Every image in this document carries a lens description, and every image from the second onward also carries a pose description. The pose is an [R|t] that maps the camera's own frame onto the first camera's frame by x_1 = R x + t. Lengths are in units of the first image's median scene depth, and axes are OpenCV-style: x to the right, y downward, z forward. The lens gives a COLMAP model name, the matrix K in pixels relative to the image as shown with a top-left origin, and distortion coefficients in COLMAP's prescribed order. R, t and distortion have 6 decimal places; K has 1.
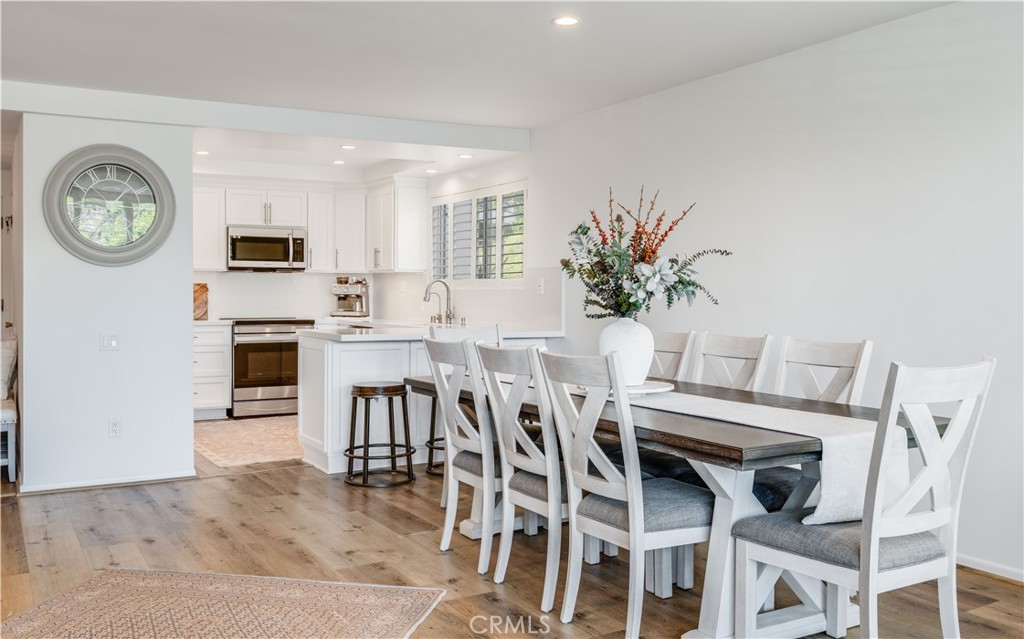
lens RADIAL K [[880.6, 0, 512.0], [0, 880.6, 319.5], [0, 0, 1]] dist [-0.000680, 0.003429]
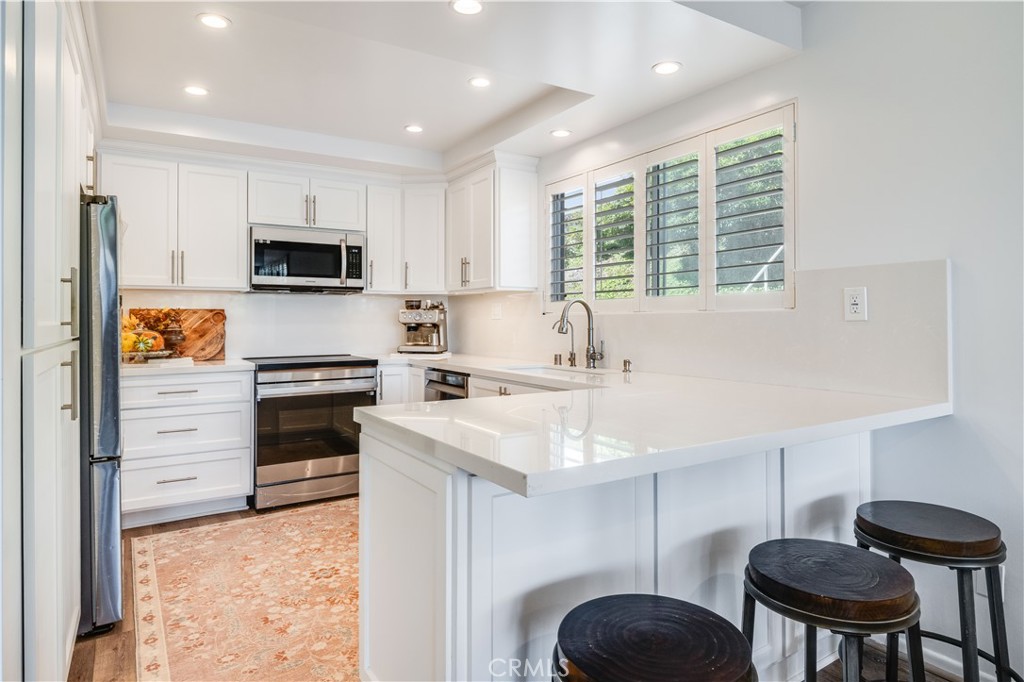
lens RADIAL K [[591.2, 0, 516.5], [0, 591.2, 323.5], [0, 0, 1]] dist [0.003813, 0.000307]
pose [[0.999353, -0.007483, 0.035174, -0.127234], [0.008381, 0.999641, -0.025458, -0.015247], [-0.034971, 0.025737, 0.999057, 0.512946]]
